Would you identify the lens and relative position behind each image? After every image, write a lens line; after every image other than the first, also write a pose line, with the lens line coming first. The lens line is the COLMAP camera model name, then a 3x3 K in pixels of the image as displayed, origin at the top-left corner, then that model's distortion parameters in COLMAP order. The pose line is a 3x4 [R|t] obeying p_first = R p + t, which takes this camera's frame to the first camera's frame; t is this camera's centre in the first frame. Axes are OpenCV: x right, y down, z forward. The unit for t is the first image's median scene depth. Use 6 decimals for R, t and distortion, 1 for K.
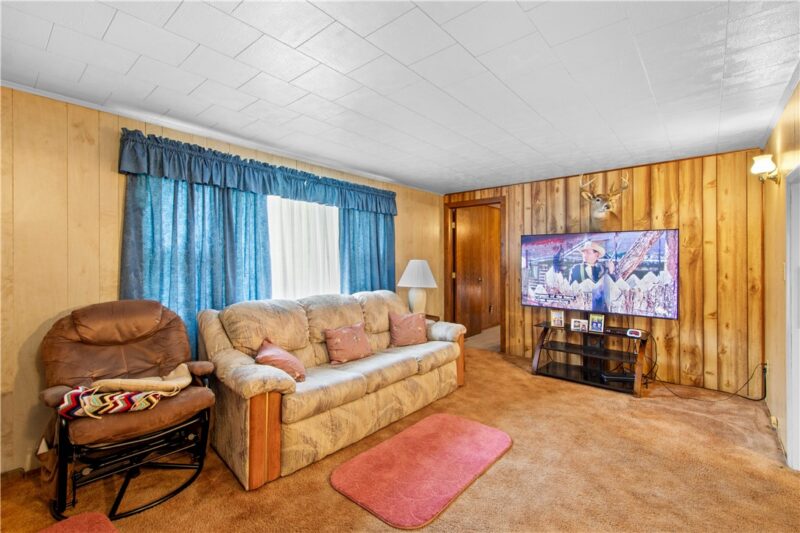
lens RADIAL K [[349.2, 0, 400.0], [0, 349.2, 266.5], [0, 0, 1]] dist [0.001030, 0.000132]
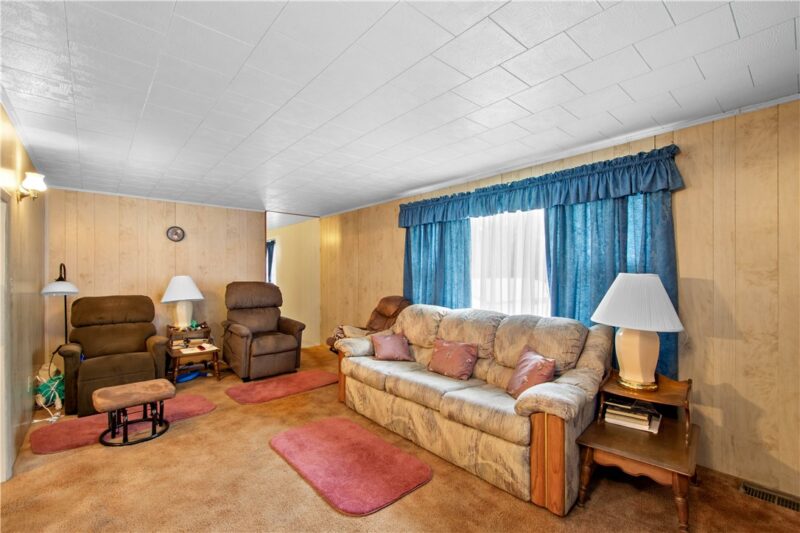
lens RADIAL K [[354.3, 0, 399.6], [0, 354.3, 271.6], [0, 0, 1]] dist [-0.000656, -0.000147]
pose [[-0.150576, -0.000863, -0.988598, 0.835390], [-0.008462, 0.999964, 0.000416, -0.023886], [0.988562, 0.008428, -0.150578, 0.962594]]
